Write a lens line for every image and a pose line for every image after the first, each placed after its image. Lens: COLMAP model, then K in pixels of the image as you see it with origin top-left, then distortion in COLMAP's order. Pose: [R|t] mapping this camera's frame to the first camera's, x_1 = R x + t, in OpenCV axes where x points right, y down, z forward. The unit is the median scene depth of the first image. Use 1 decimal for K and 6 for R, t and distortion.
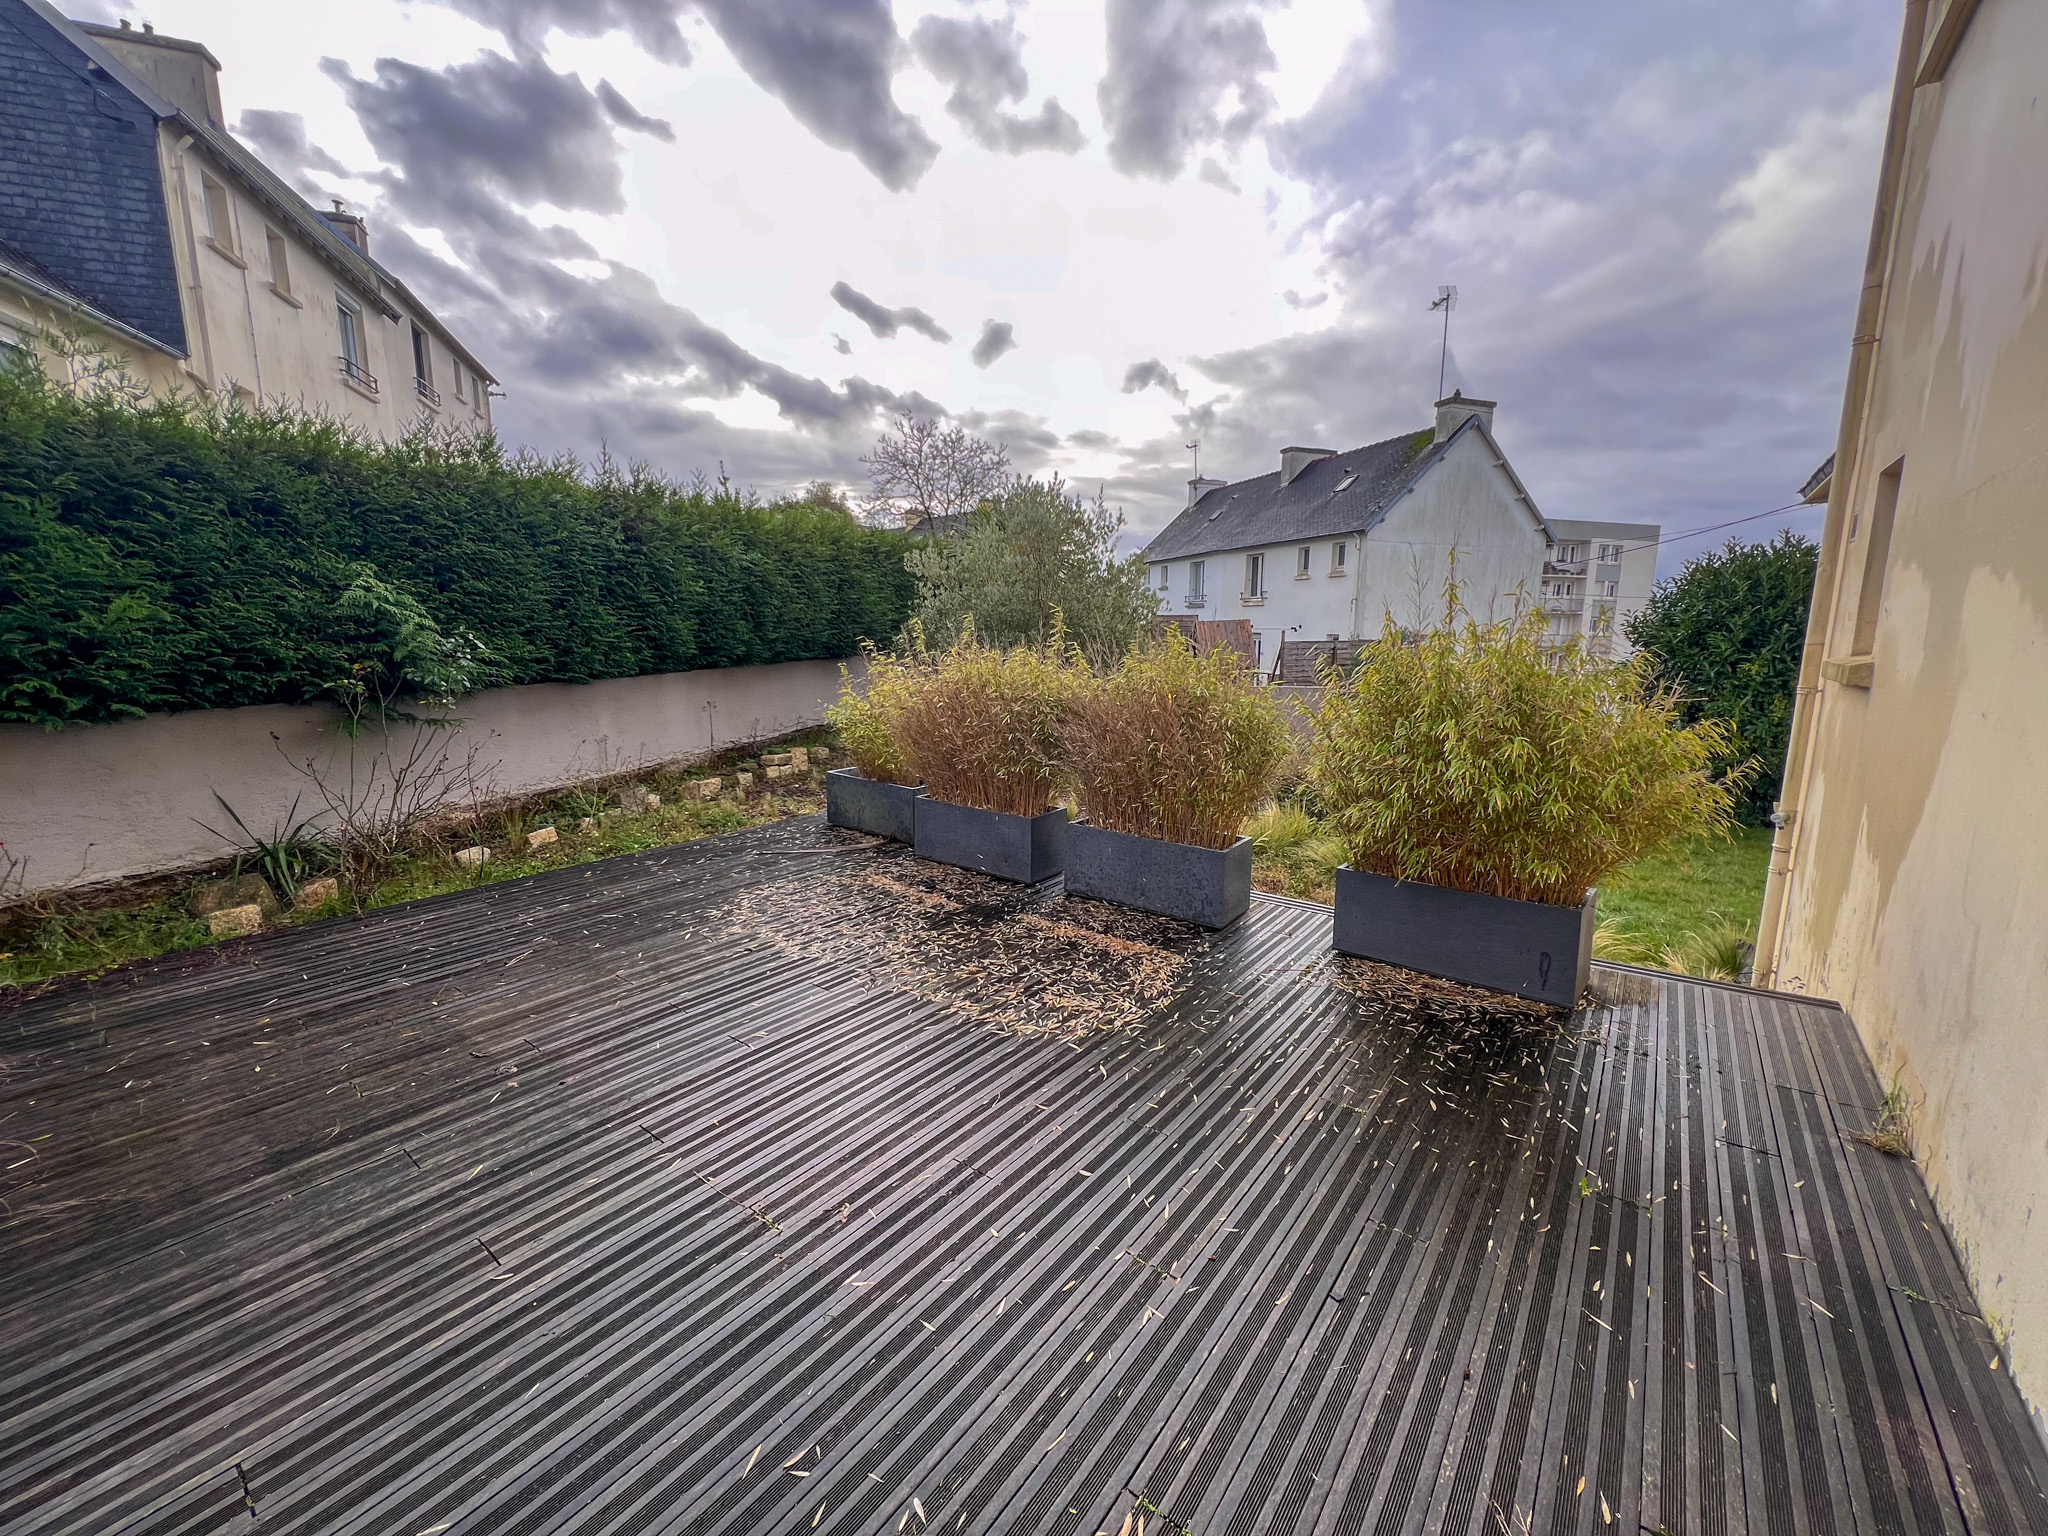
lens RADIAL K [[814.2, 0, 1021.6], [0, 814.2, 763.8], [0, 0, 1]] dist [-0.002014, -0.000562]
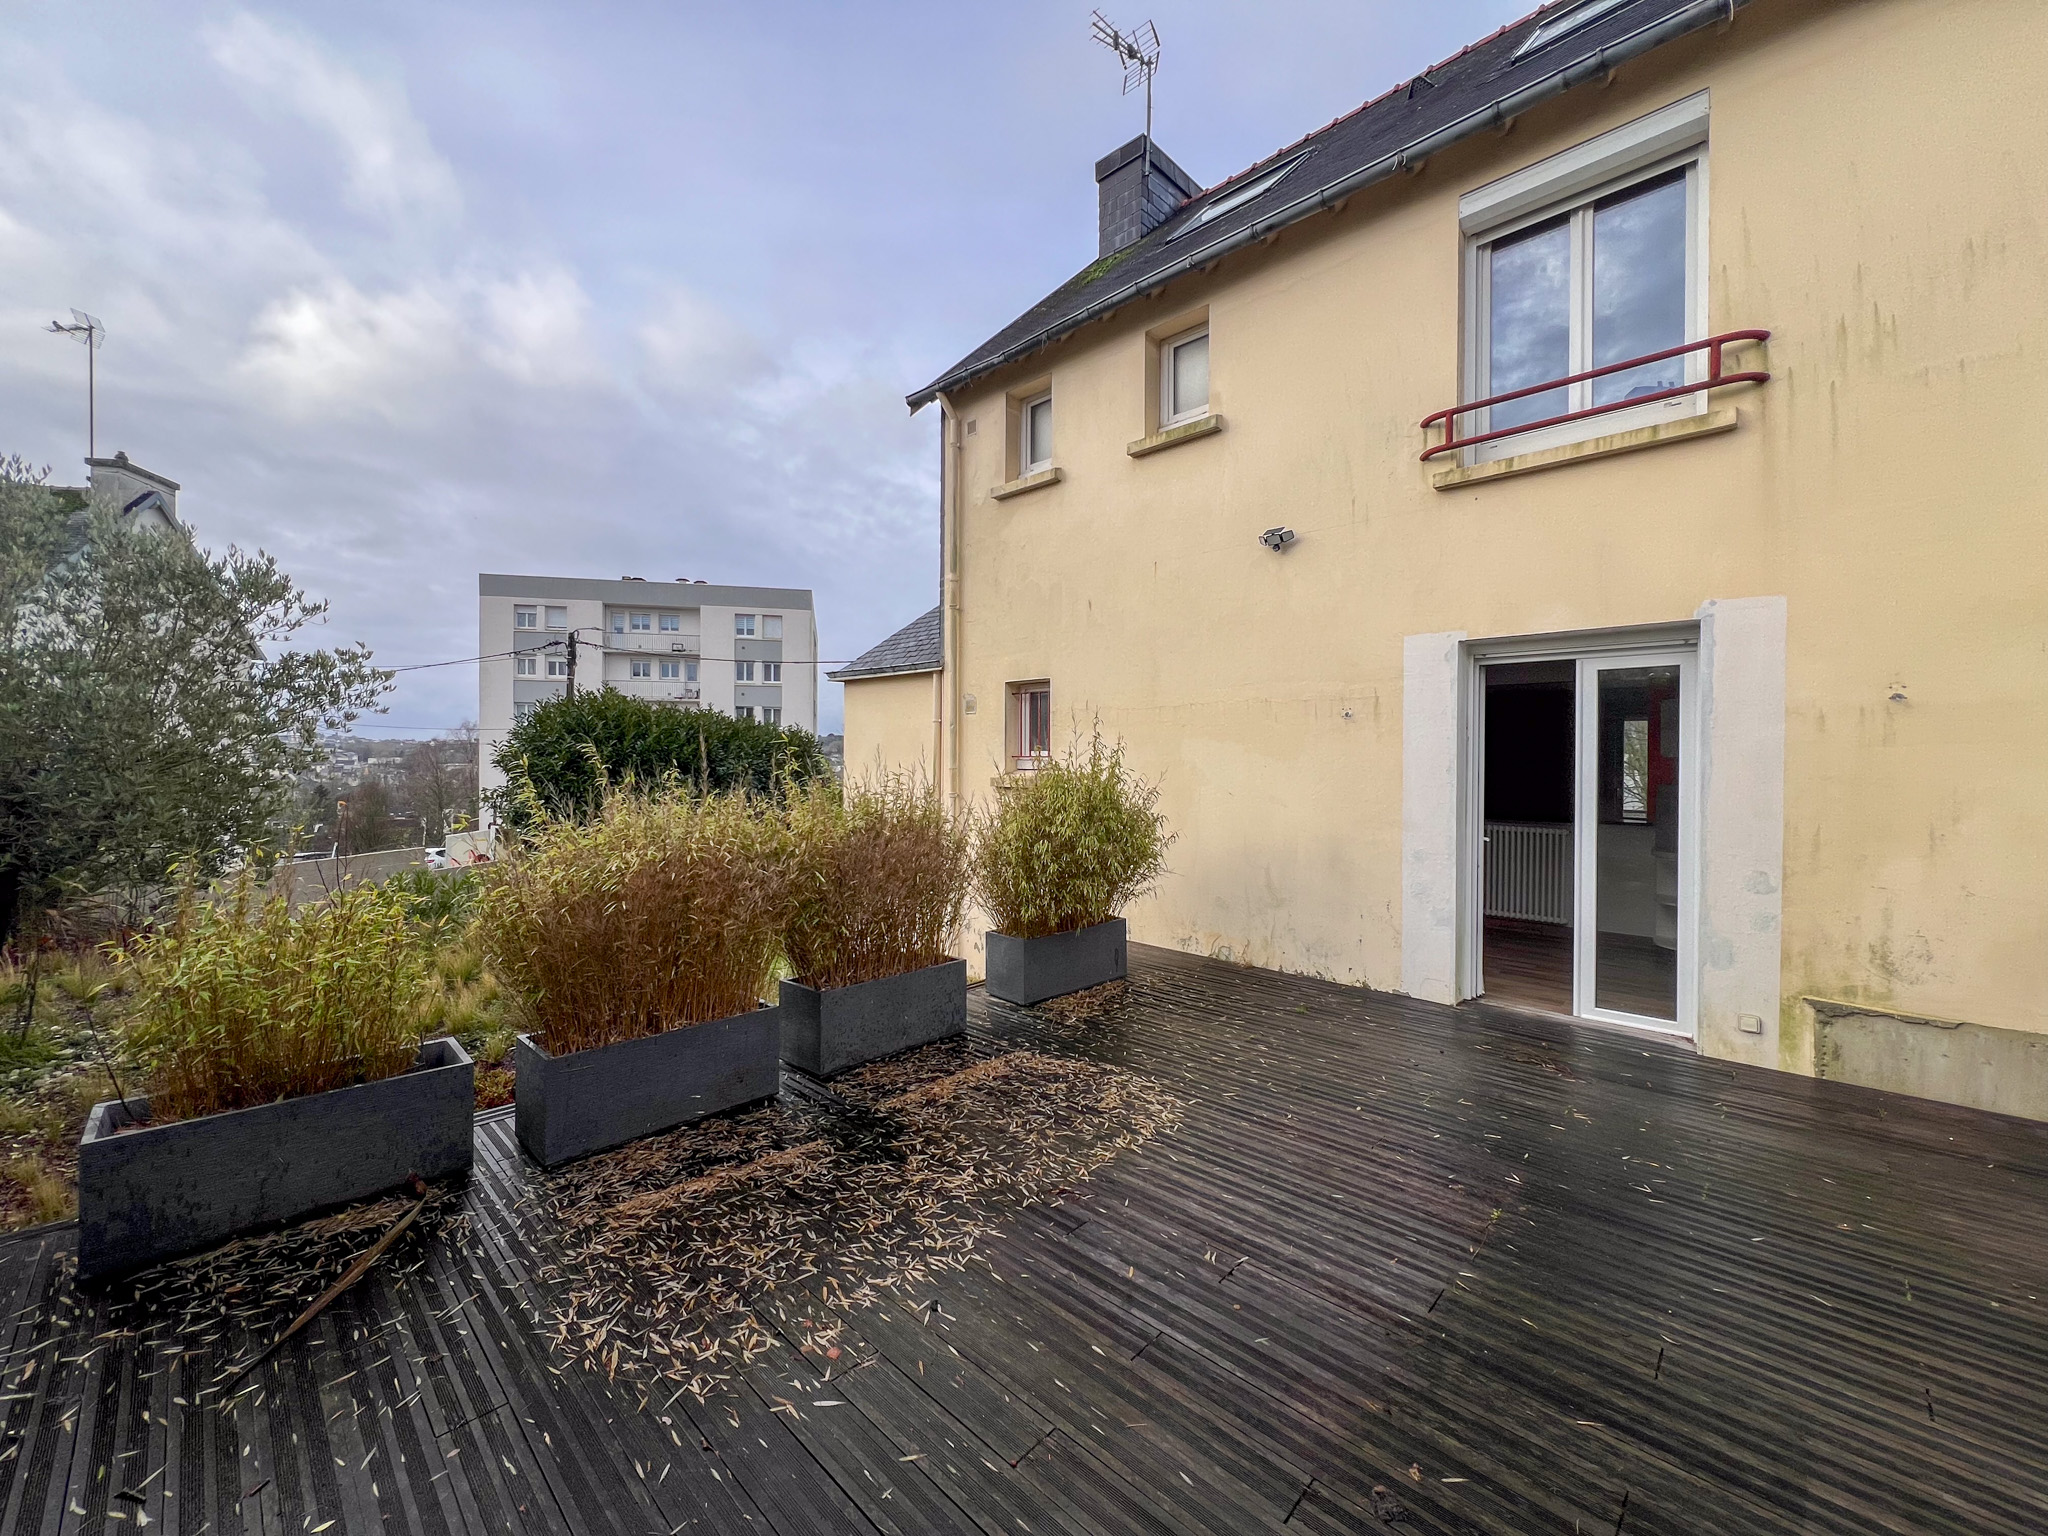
lens RADIAL K [[814.2, 0, 1021.6], [0, 814.2, 763.8], [0, 0, 1]] dist [-0.002014, -0.000562]
pose [[0.103909, -0.010164, 0.994535, -0.875988], [0.163056, 0.986592, -0.006953, -0.140607], [-0.981130, 0.162888, 0.104173, 0.775593]]
